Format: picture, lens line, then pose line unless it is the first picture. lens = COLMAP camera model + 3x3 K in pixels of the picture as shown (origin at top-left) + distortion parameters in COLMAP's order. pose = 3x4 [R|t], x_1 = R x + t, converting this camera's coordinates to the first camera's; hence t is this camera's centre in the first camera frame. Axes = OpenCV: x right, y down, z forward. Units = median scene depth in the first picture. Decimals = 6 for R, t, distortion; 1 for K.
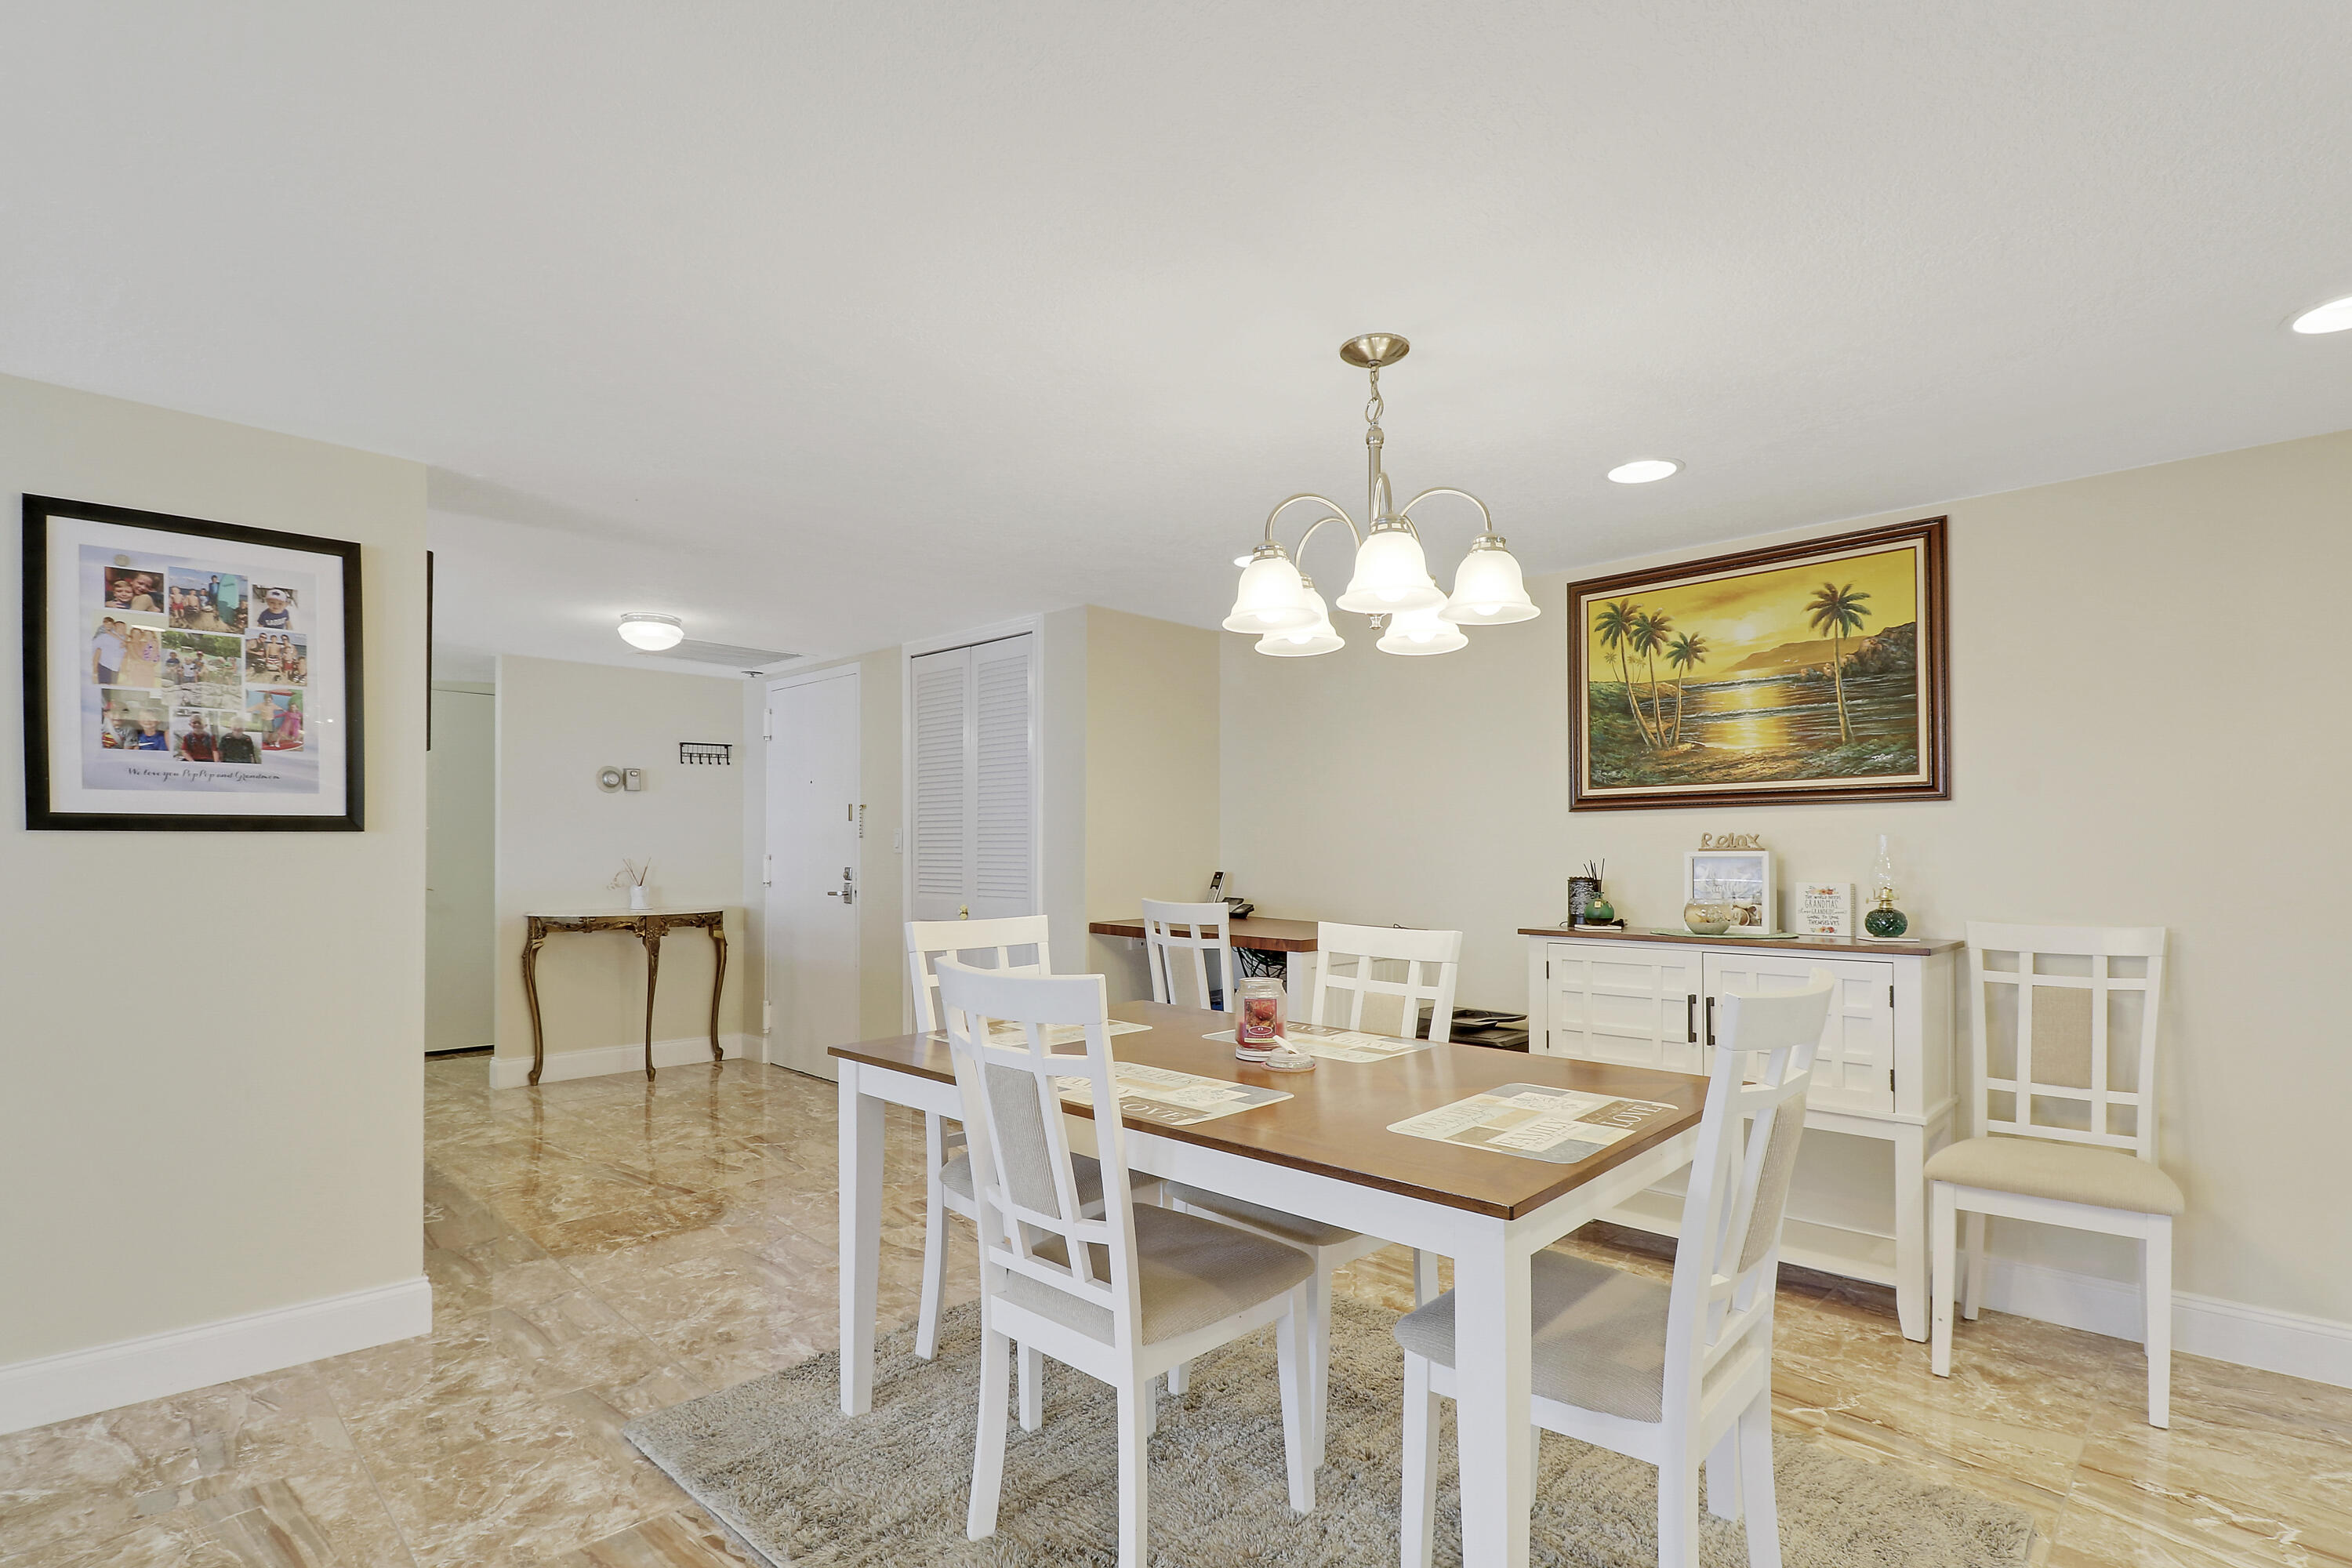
lens RADIAL K [[1119.7, 0, 1214.2], [0, 1119.7, 845.9], [0, 0, 1]] dist [0.003690, -0.010044]
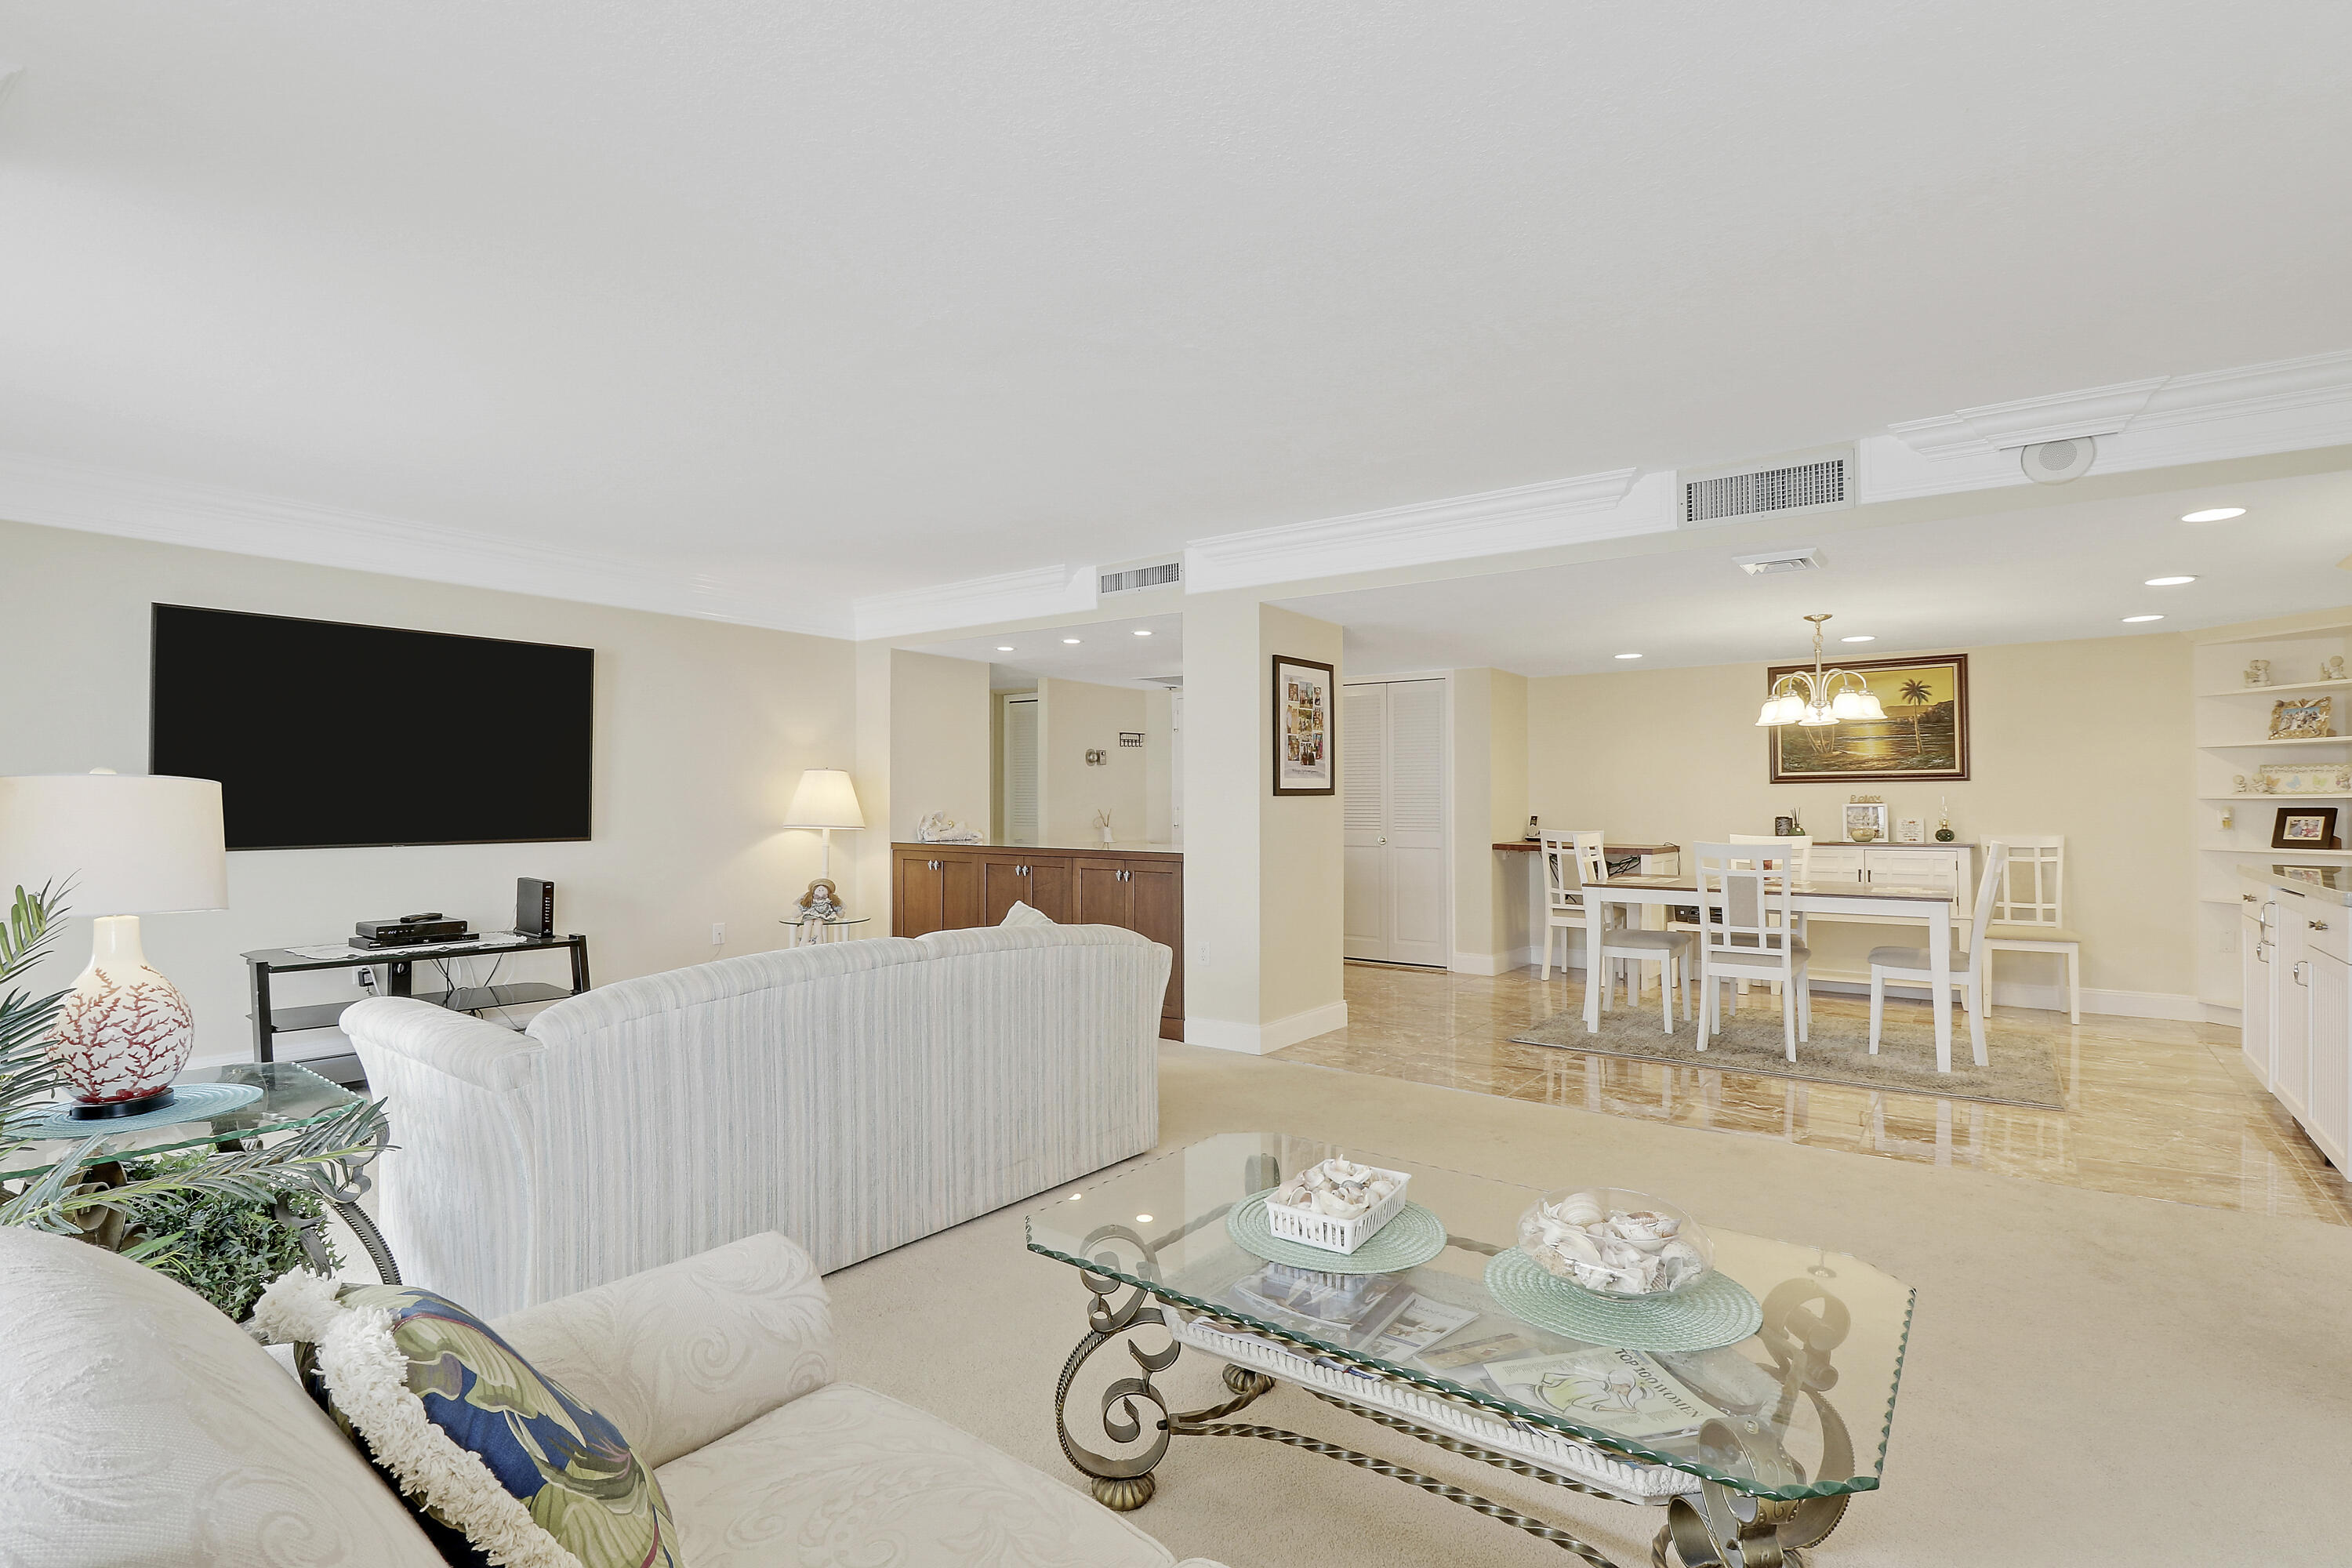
lens RADIAL K [[1119.7, 0, 1196.3], [0, 1119.7, 791.2], [0, 0, 1]] dist [0.003690, -0.010044]
pose [[0.992339, 0.000535, 0.123542, -0.954847], [0.000601, 0.999958, -0.009157, -0.000371], [-0.123542, 0.009161, 0.992297, -0.851224]]
